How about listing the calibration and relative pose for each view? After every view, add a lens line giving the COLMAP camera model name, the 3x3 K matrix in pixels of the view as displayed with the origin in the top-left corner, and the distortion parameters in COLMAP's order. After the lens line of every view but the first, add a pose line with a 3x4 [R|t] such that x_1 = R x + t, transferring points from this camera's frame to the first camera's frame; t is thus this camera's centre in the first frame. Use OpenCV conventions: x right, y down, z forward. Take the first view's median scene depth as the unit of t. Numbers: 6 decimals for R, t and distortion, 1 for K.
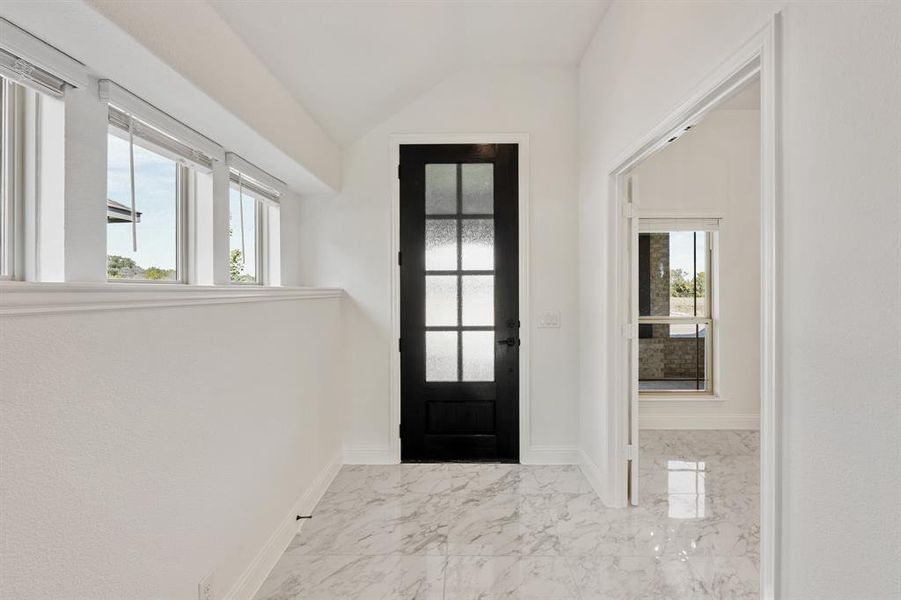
lens RADIAL K [[376.0, 0, 446.2], [0, 376.0, 302.8], [0, 0, 1]] dist [0.010260, 0.000275]
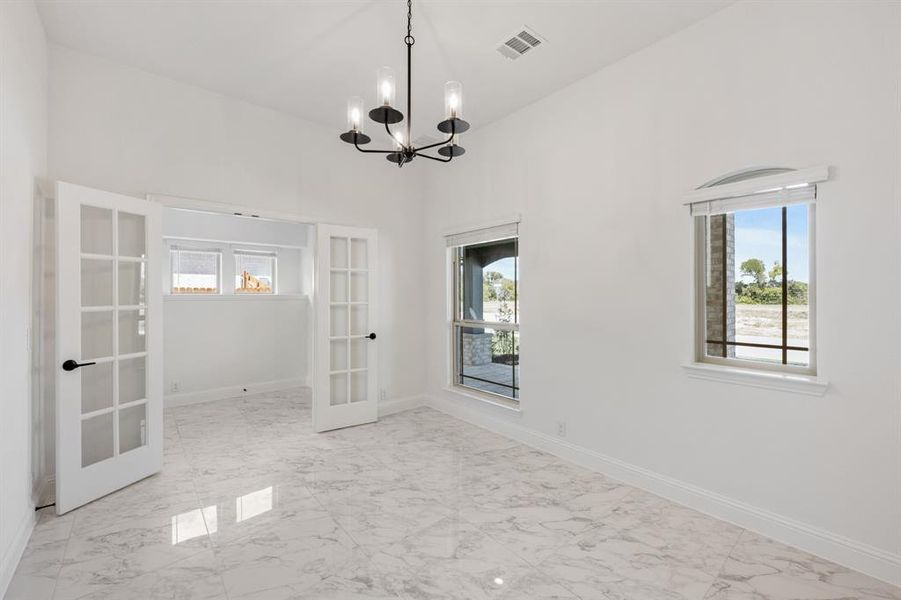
lens RADIAL K [[376.0, 0, 446.2], [0, 376.0, 302.8], [0, 0, 1]] dist [0.010260, 0.000275]
pose [[0.642816, 0.007033, -0.765988, 1.319545], [-0.024476, 0.999636, -0.011362, 0.005811], [0.765629, 0.026052, 0.642755, 0.252112]]
